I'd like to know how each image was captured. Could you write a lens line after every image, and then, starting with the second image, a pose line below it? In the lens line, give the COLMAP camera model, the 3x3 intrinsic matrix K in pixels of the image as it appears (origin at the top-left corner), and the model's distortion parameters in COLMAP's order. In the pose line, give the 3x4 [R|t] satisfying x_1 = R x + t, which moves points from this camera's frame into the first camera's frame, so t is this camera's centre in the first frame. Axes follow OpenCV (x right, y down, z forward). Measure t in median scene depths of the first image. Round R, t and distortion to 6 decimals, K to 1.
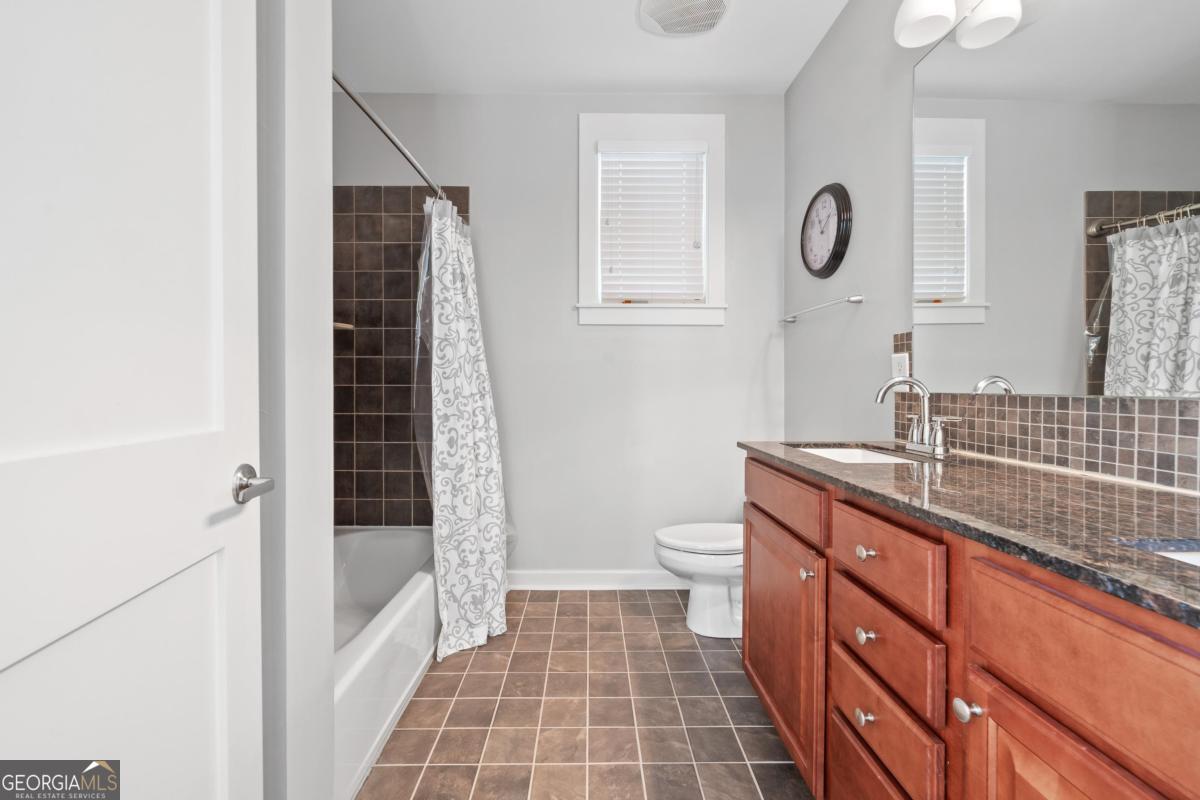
lens RADIAL K [[504.1, 0, 598.7], [0, 504.1, 394.4], [0, 0, 1]] dist [-0.000801, 0.000544]
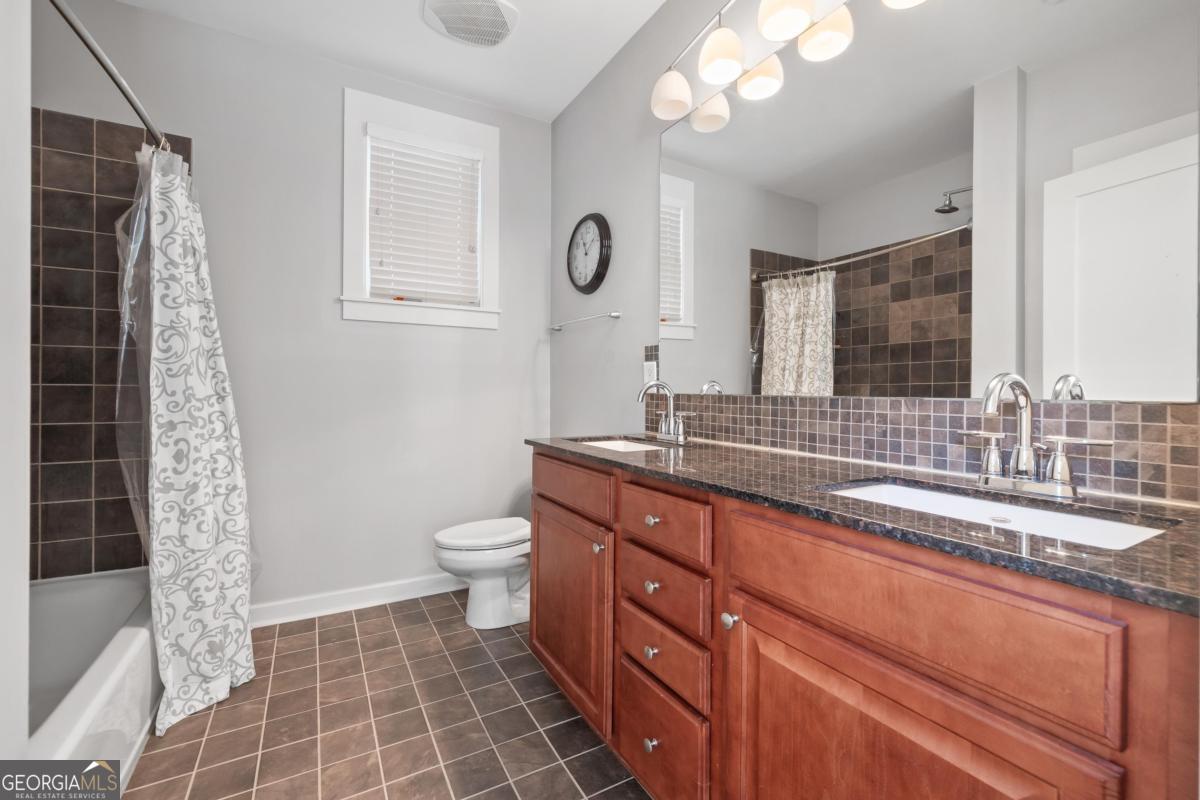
lens RADIAL K [[504.1, 0, 595.9], [0, 504.1, 396.0], [0, 0, 1]] dist [-0.000801, 0.000544]
pose [[0.878209, -0.003509, 0.478264, -0.098644], [0.003431, 0.999994, 0.001036, 0.000689], [-0.478265, 0.000731, 0.878215, -0.019365]]
